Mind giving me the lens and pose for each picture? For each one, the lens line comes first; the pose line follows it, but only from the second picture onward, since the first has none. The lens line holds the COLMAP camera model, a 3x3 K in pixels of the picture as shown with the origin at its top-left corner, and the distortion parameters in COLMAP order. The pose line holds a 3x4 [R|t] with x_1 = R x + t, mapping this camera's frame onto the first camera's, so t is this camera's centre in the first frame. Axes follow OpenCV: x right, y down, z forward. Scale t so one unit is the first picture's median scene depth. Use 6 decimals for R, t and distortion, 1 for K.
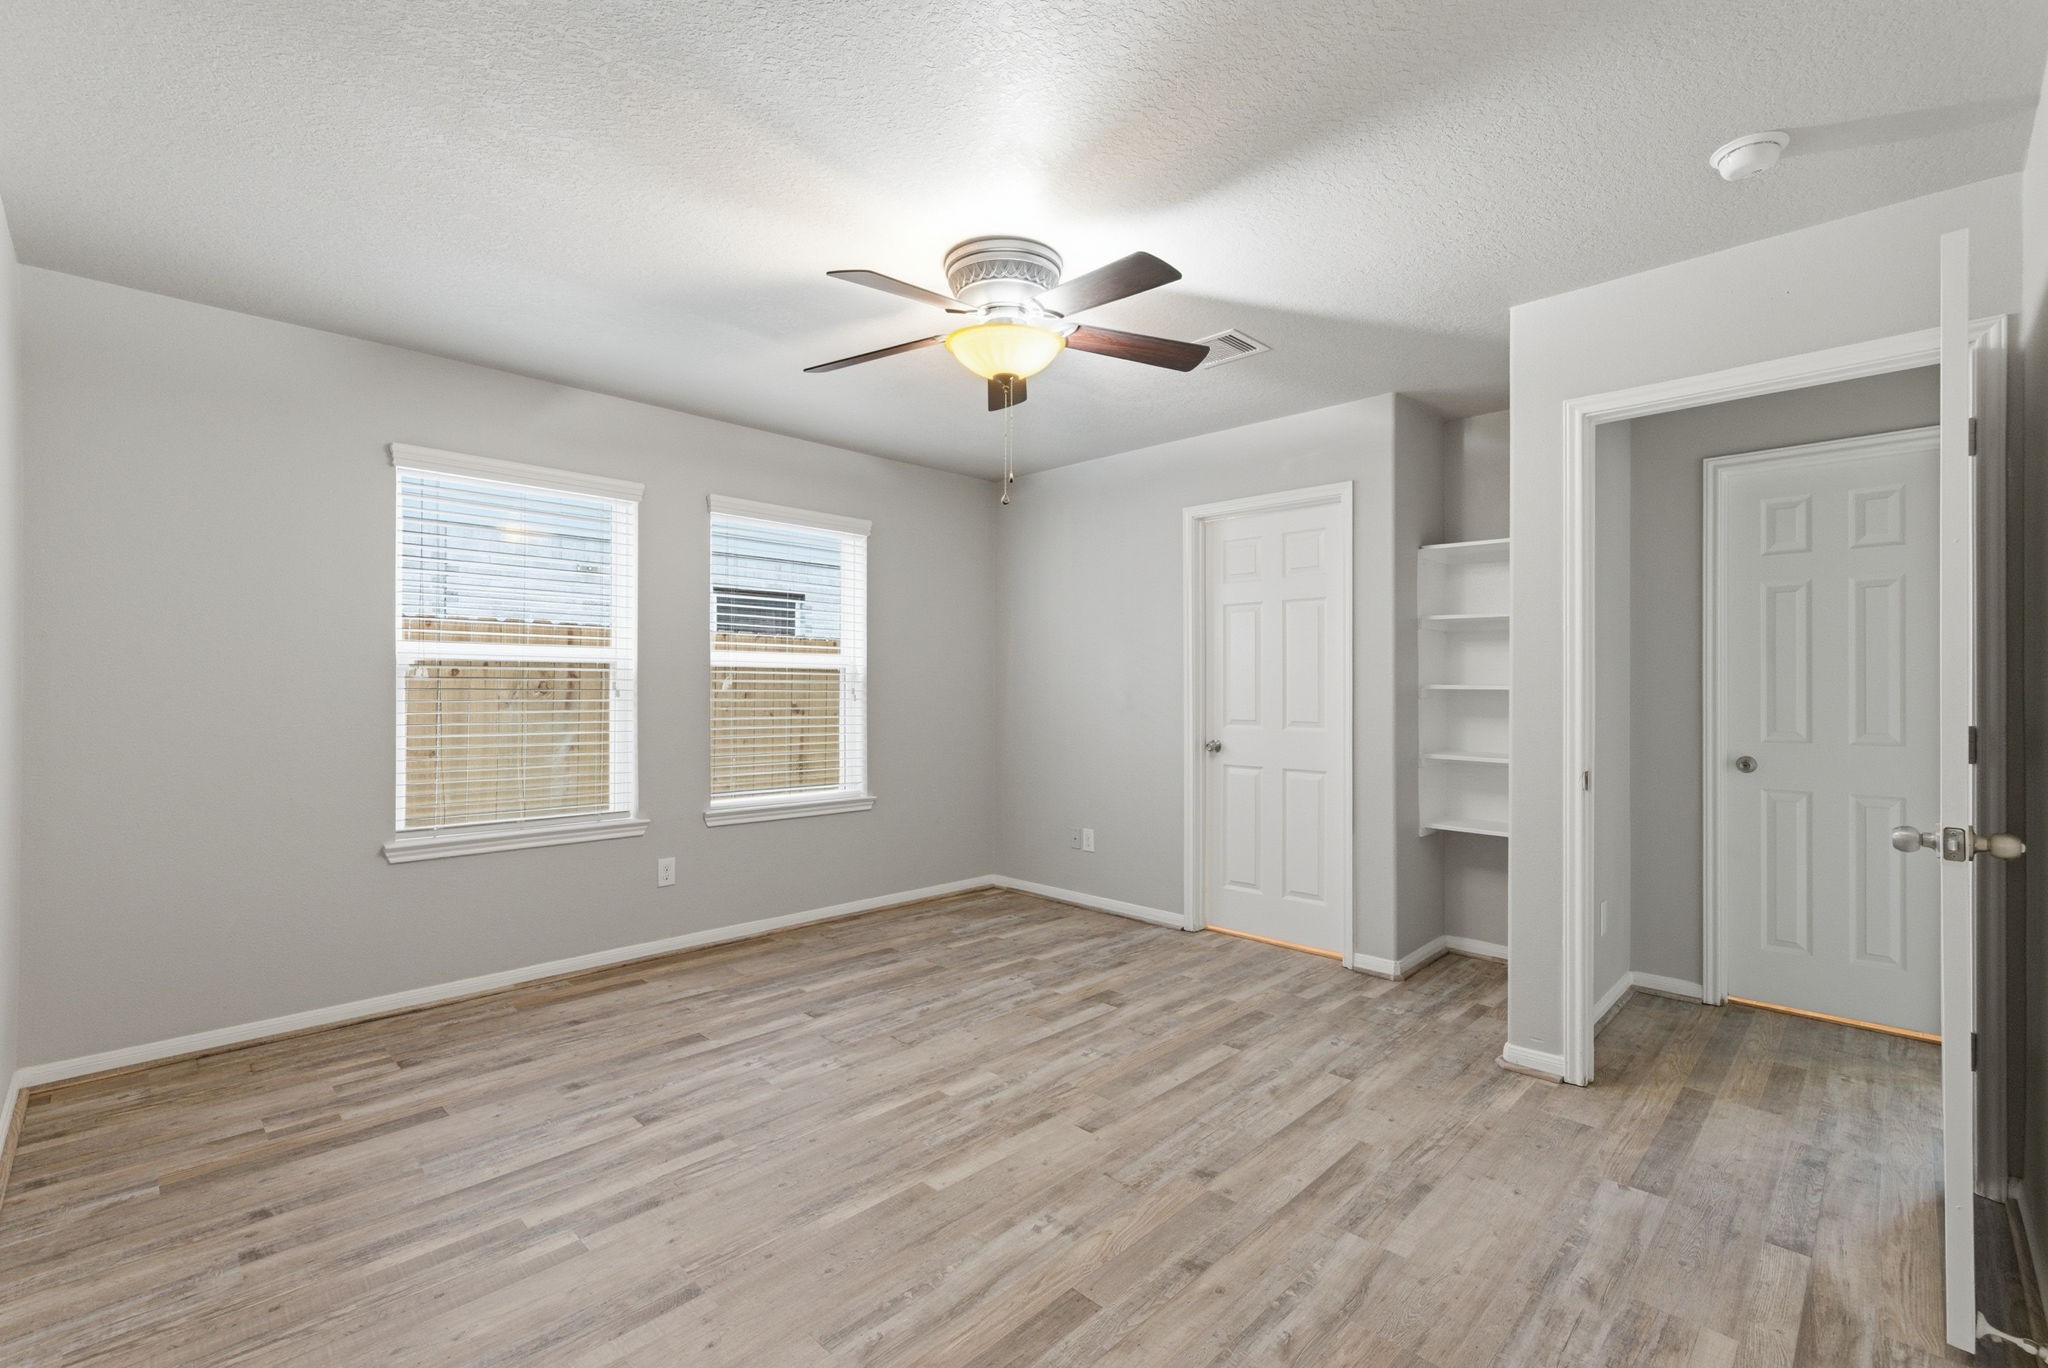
lens RADIAL K [[886.0, 0, 1012.1], [0, 886.0, 689.2], [0, 0, 1]] dist [-0.004674, 0.000919]
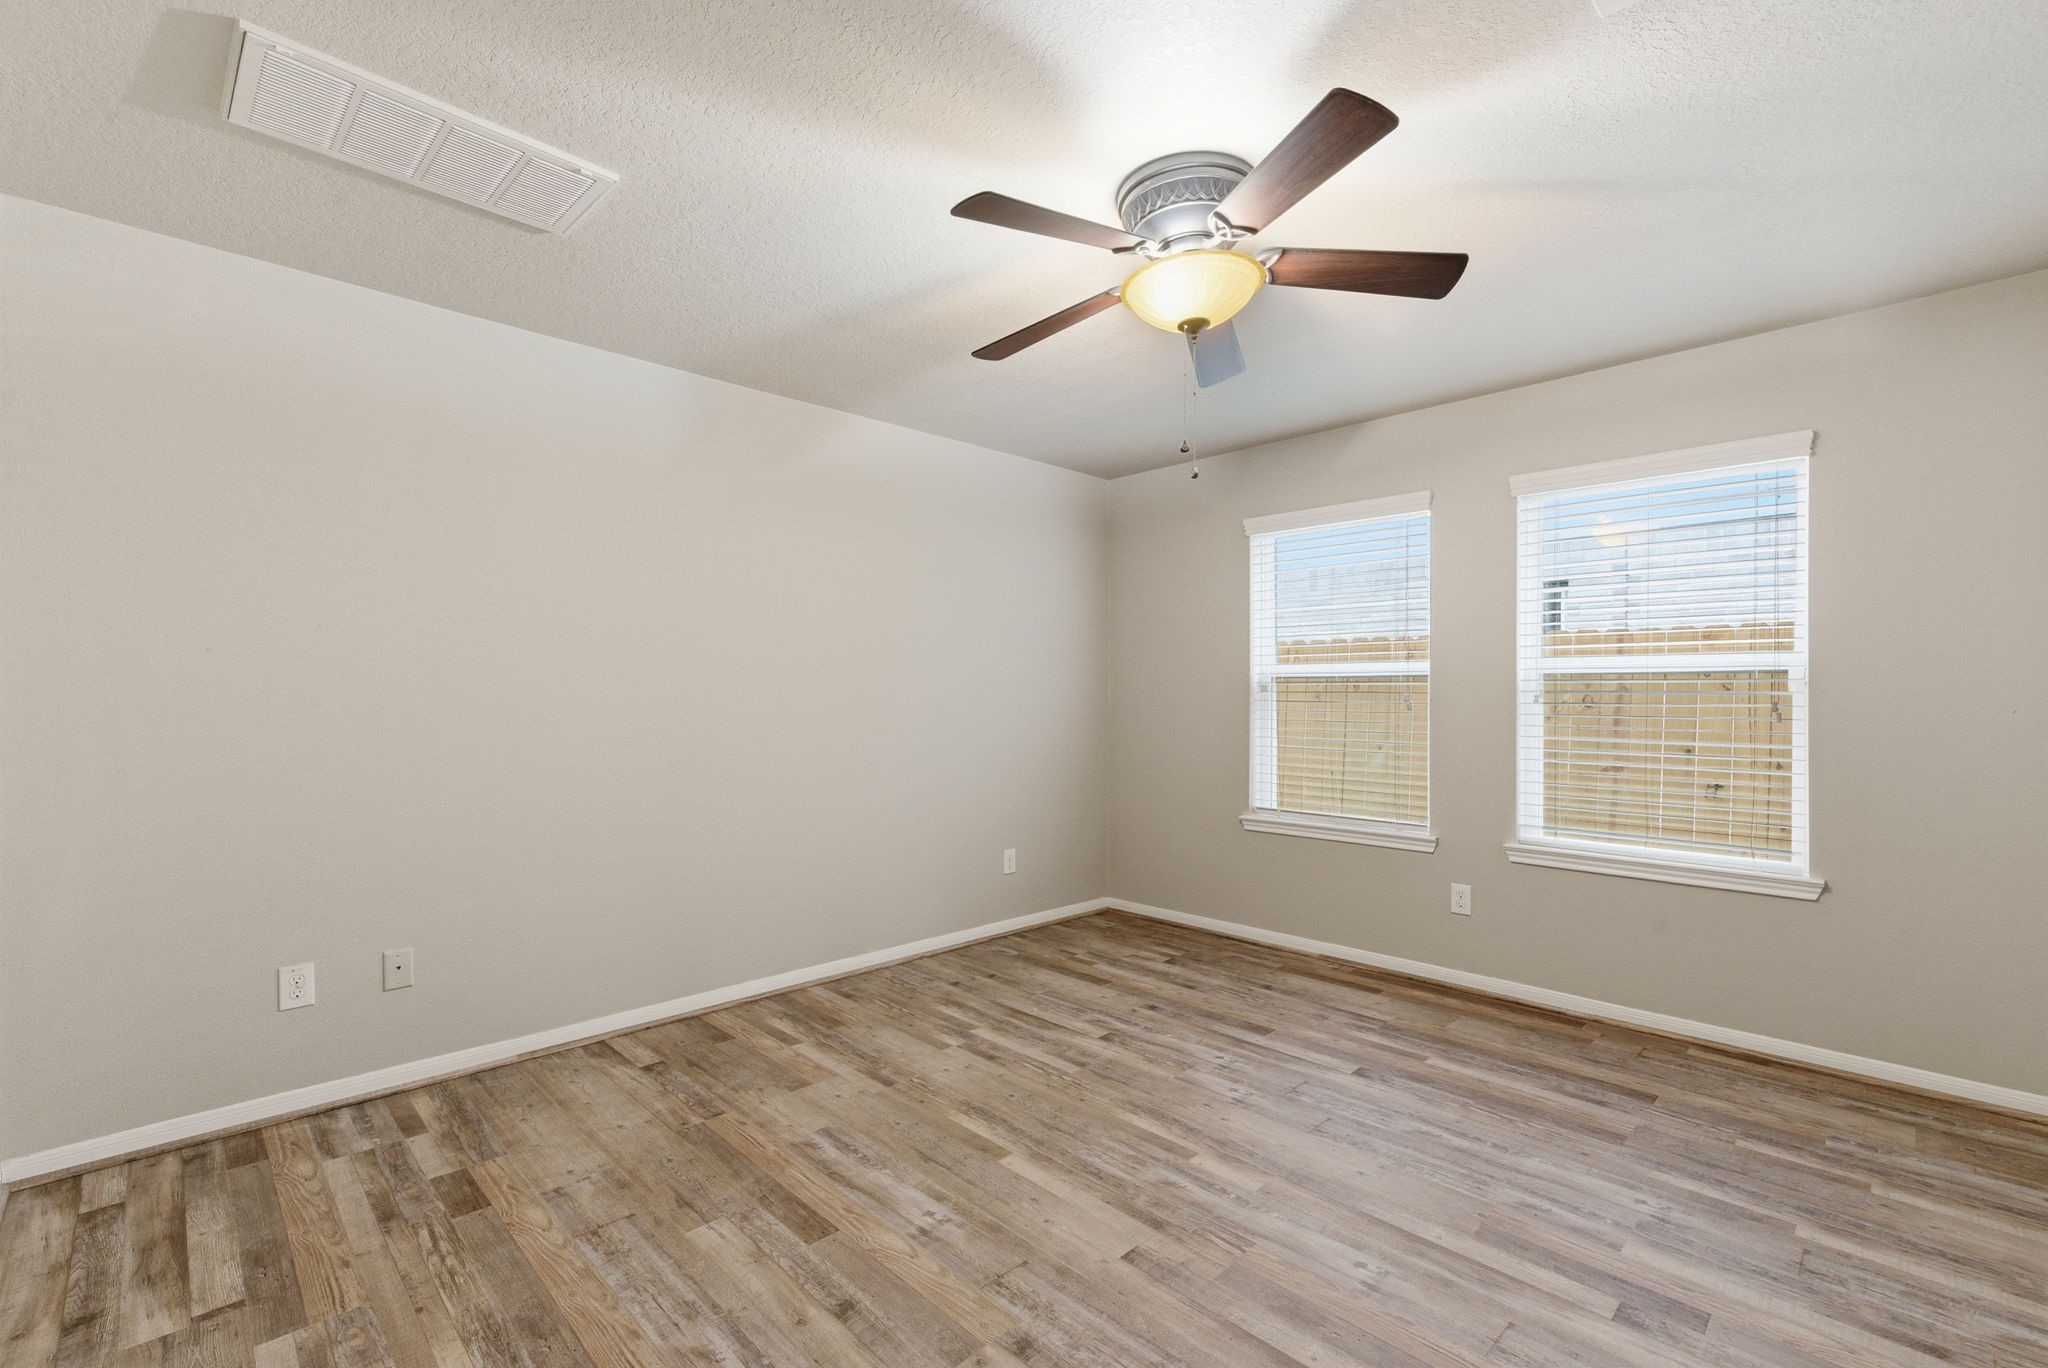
lens RADIAL K [[886.0, 0, 1050.6], [0, 886.0, 698.7], [0, 0, 1]] dist [-0.004674, 0.000919]
pose [[0.005006, -0.002338, -0.999985, 0.673423], [-0.005137, 0.999984, -0.002364, 0.000567], [0.999974, 0.005149, 0.004994, 0.707636]]
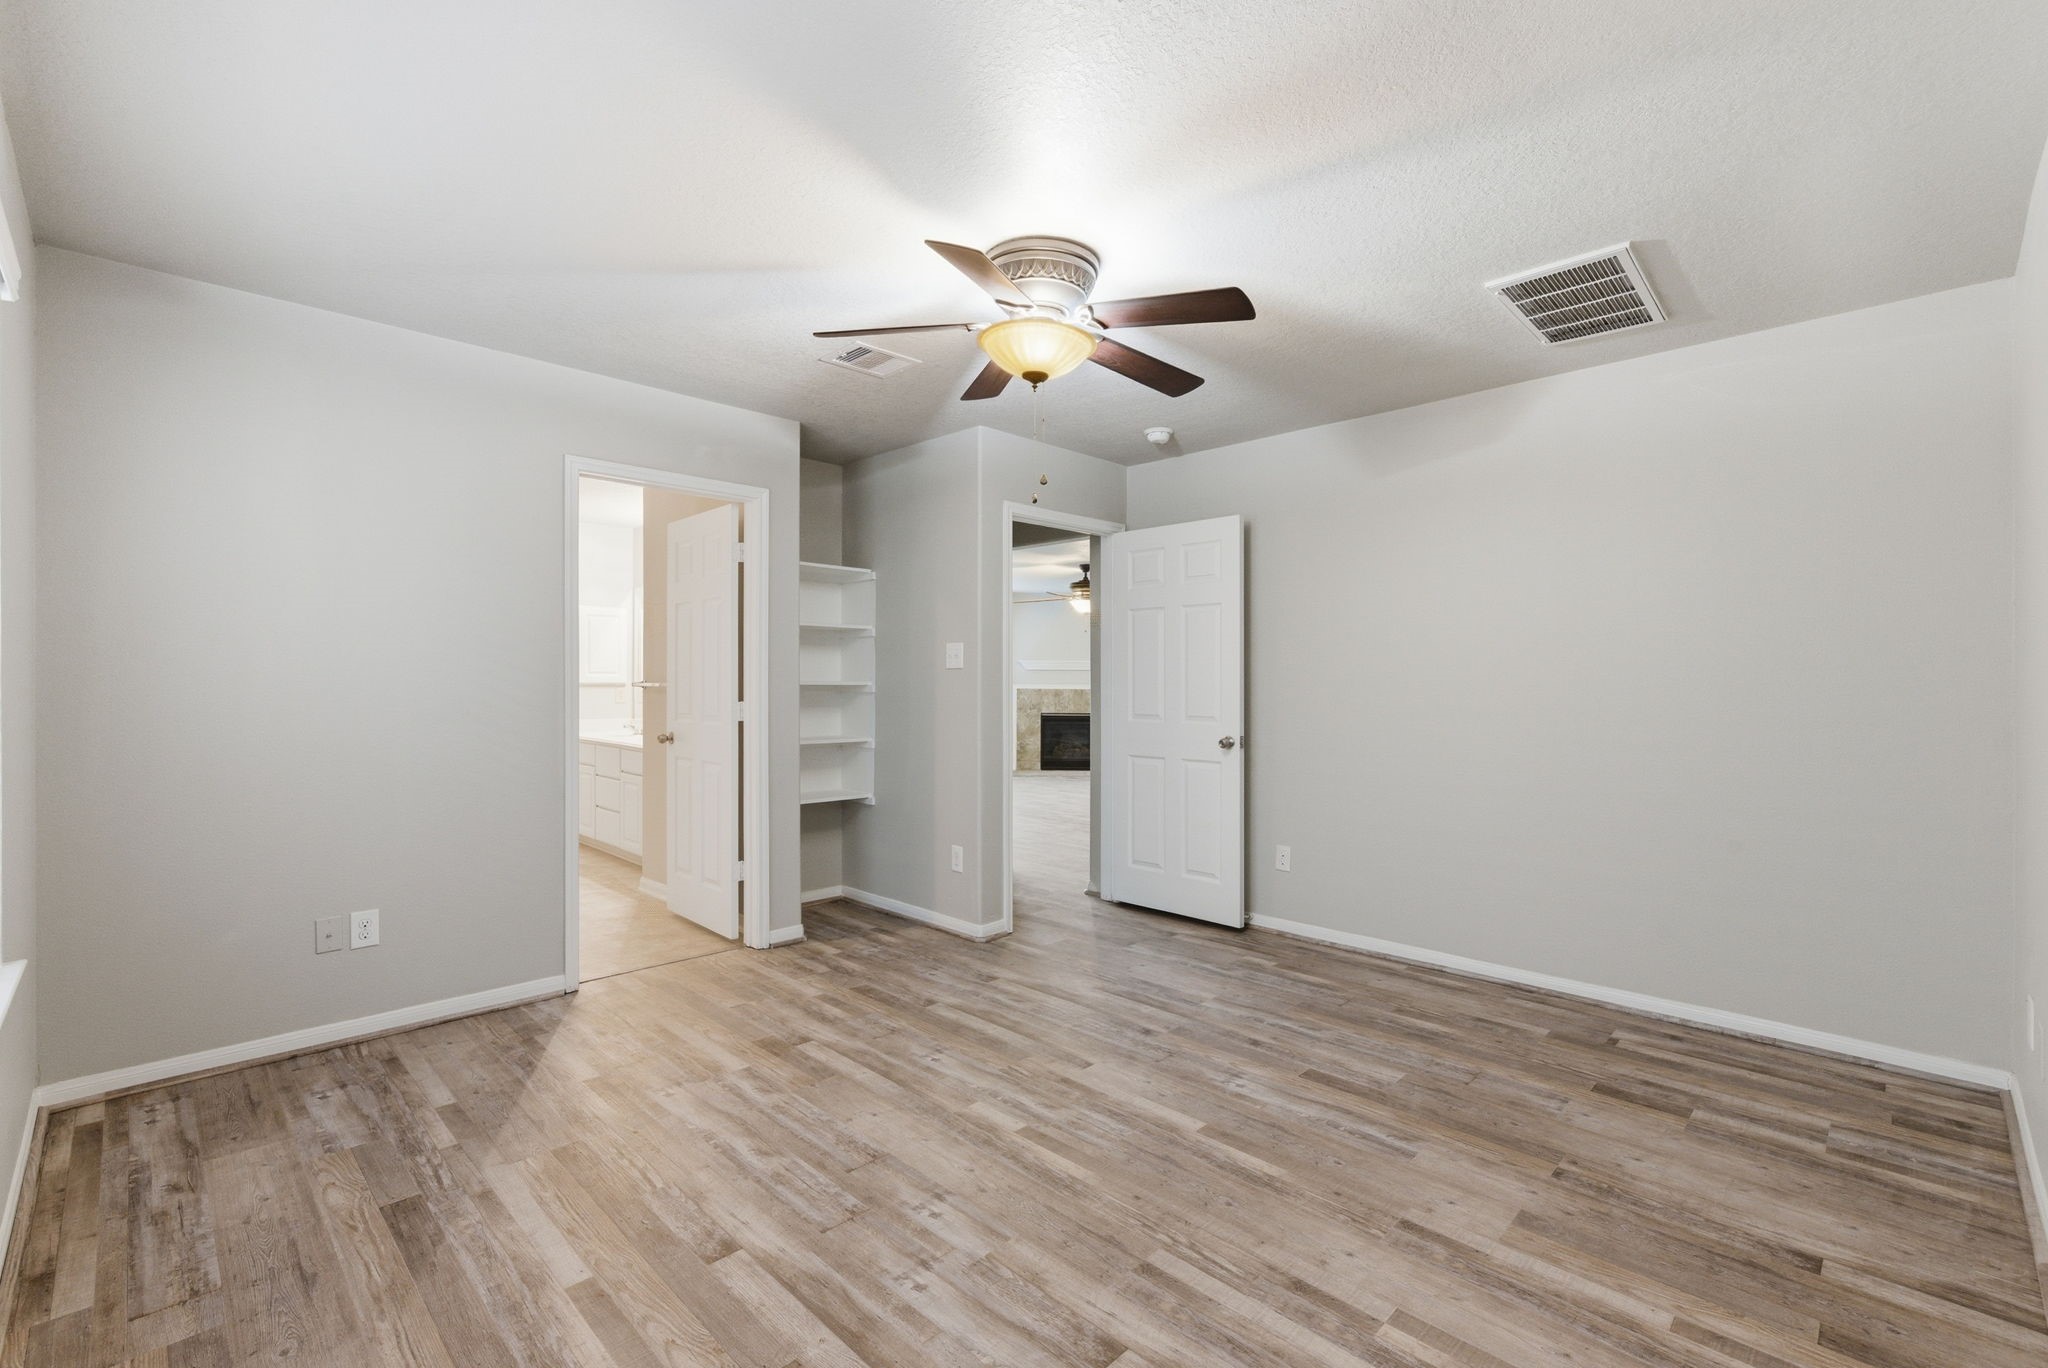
lens RADIAL K [[886.0, 0, 1034.5], [0, 886.0, 678.9], [0, 0, 1]] dist [-0.004674, 0.000919]
pose [[-0.000088, 0.002224, 0.999998, -0.830907], [-0.000054, 0.999998, -0.002224, -0.007790], [-1.000000, -0.000054, -0.000087, 0.820601]]
